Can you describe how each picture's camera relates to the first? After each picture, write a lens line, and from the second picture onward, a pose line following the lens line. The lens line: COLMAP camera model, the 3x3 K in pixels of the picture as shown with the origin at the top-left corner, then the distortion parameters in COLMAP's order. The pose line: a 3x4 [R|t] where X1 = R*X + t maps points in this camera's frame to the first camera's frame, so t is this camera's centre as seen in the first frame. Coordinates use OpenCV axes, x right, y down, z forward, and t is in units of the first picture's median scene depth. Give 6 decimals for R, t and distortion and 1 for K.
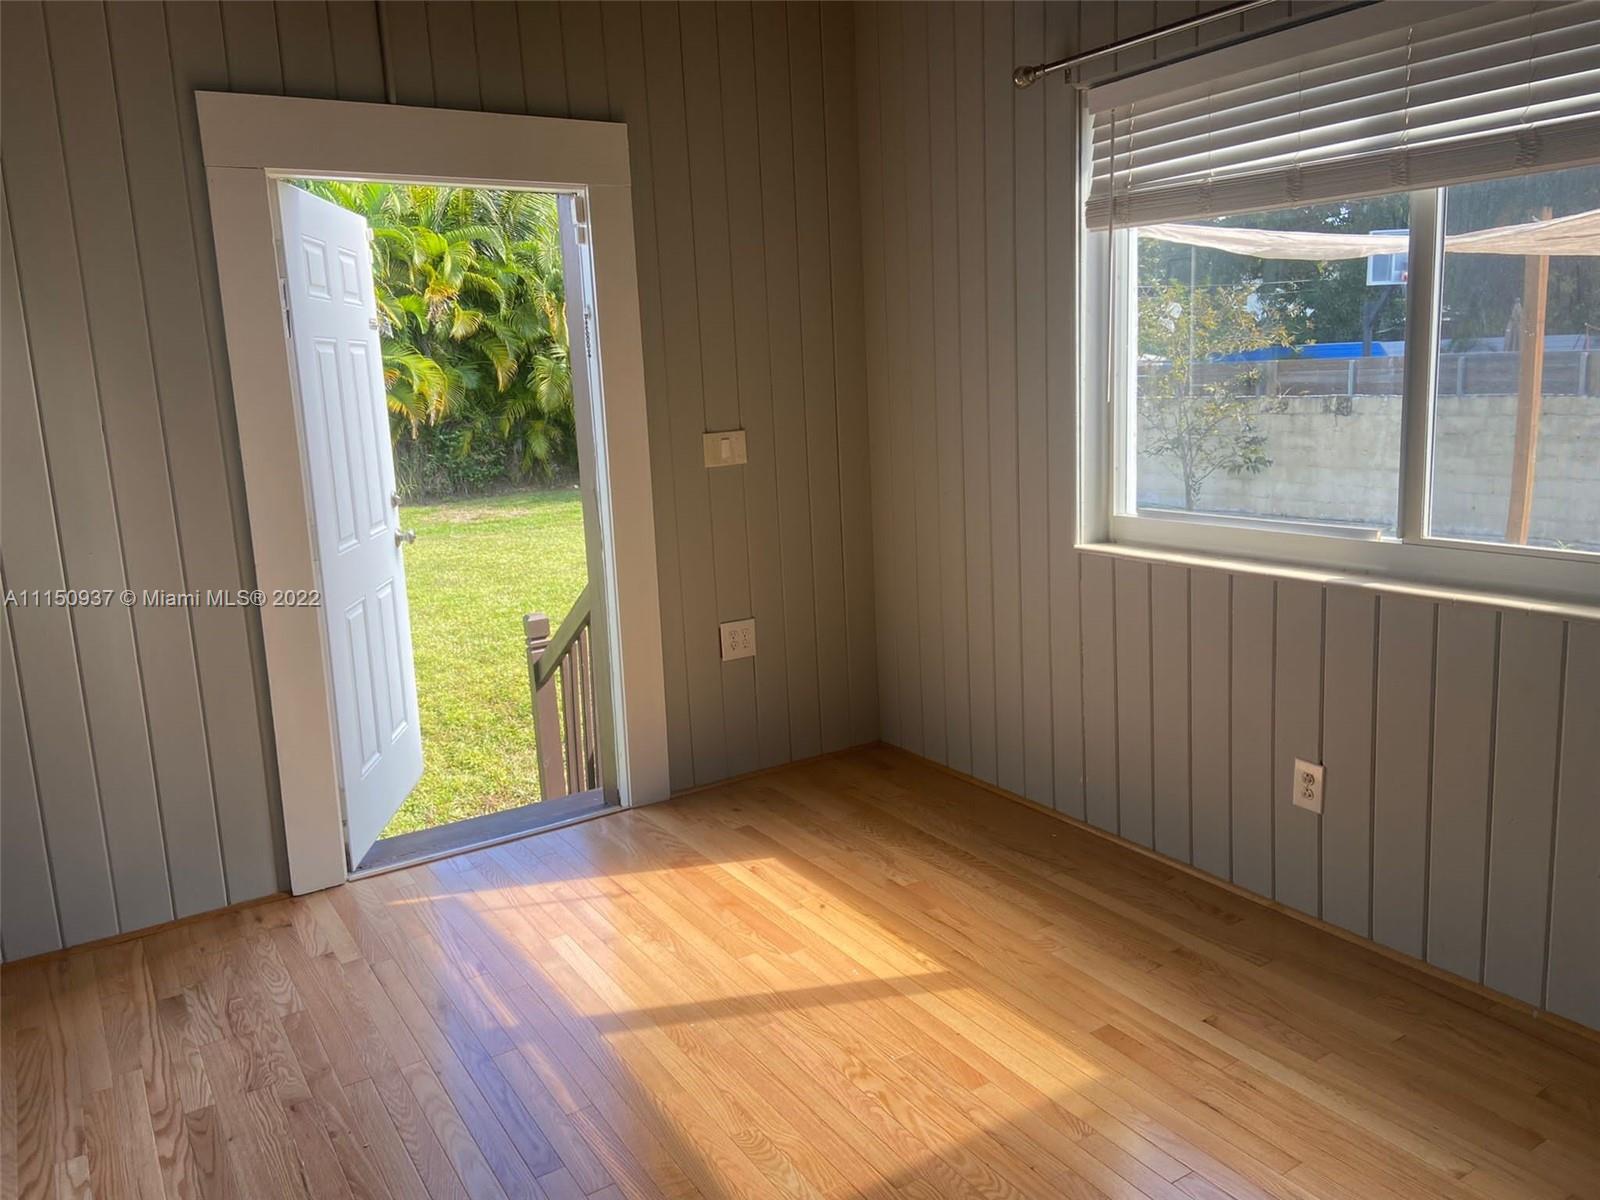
lens RADIAL K [[1193.6, 0, 790.4], [0, 1193.6, 578.2], [0, 0, 1]] dist [0.122270, -0.145672]
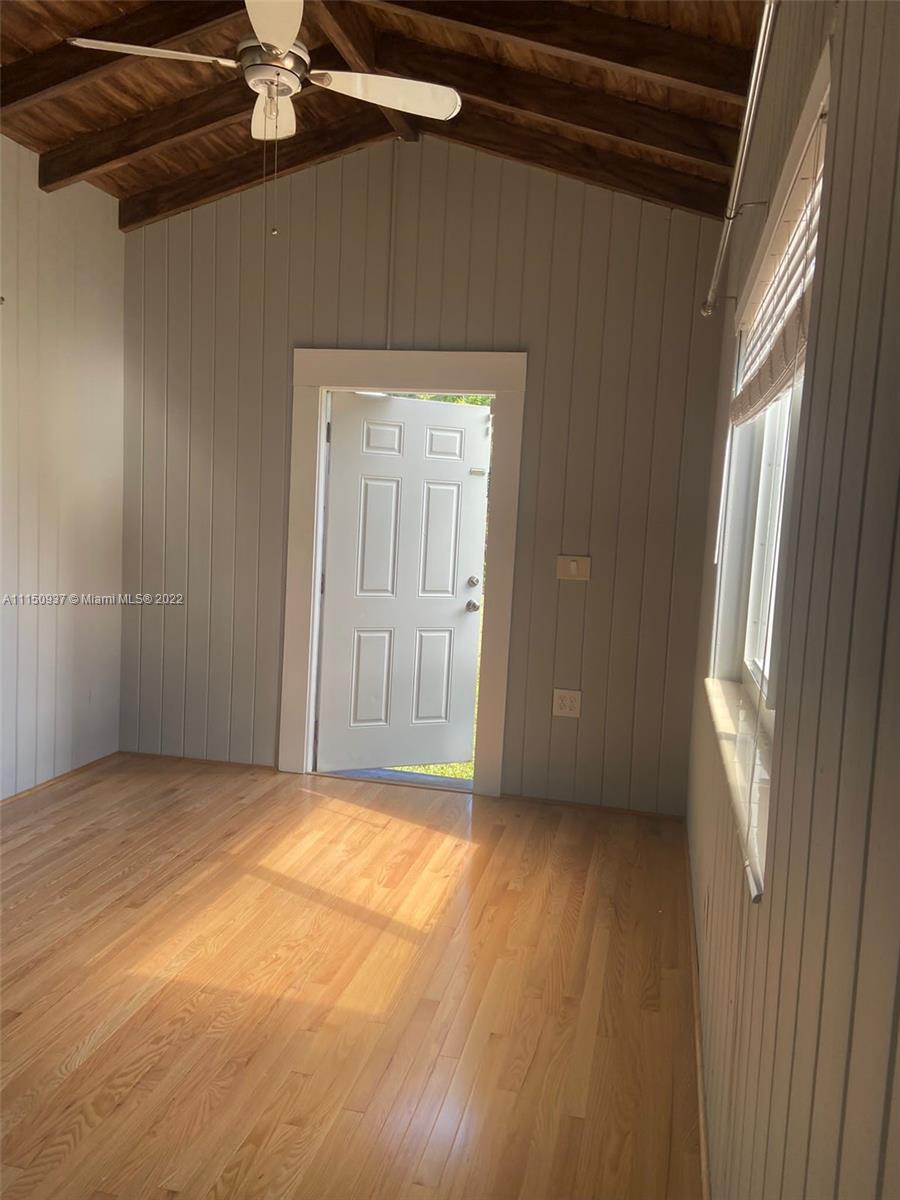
lens RADIAL K [[895.2, 0, 467.6], [0, 895.2, 586.6], [0, 0, 1]] dist [0.122270, -0.145672]
pose [[0.705711, 0.147802, -0.692911, 0.729738], [-0.203991, 0.978972, 0.001061, -0.074976], [0.678498, 0.140599, 0.721022, 0.173863]]
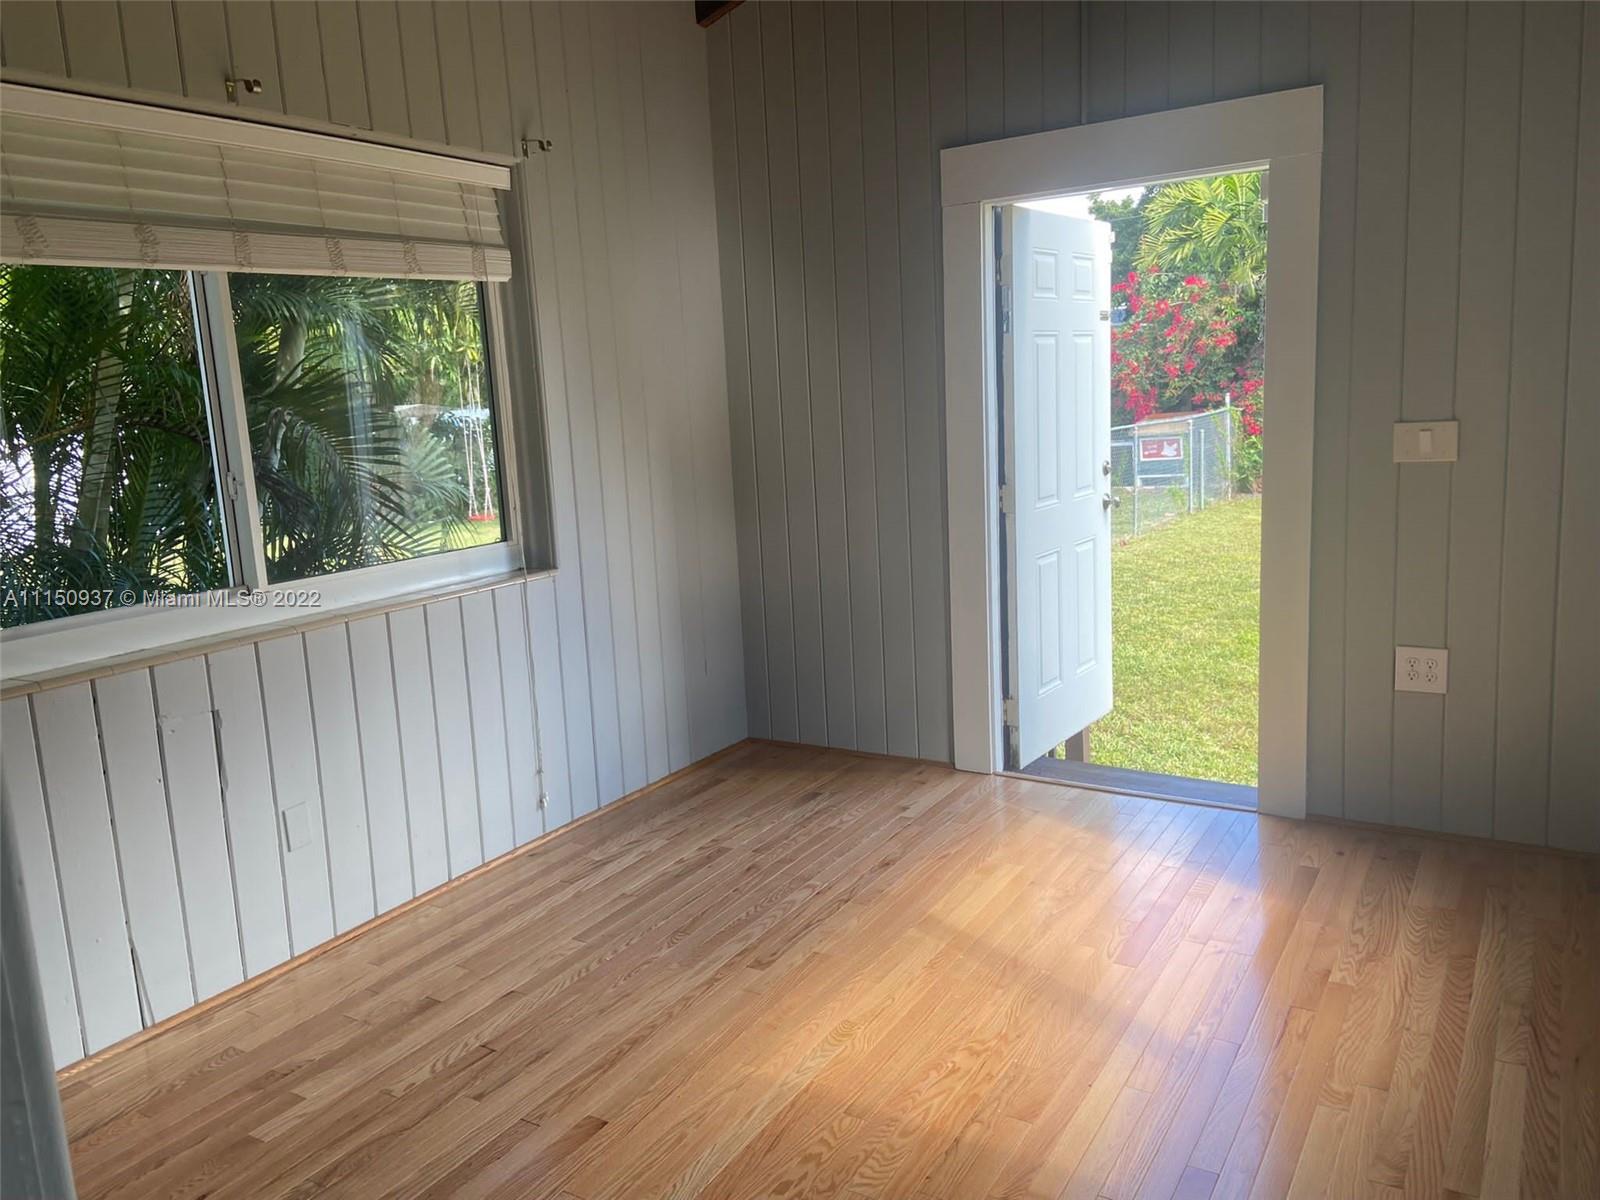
lens RADIAL K [[1194.0, 0, 807.8], [0, 1194.0, 572.4], [0, 0, 1]] dist [0.124312, -0.146703]
pose [[0.443332, 0.162777, -0.881454, 0.636166], [-0.126027, 0.984924, 0.118499, -0.078616], [0.887454, 0.058552, 0.457163, 0.275541]]
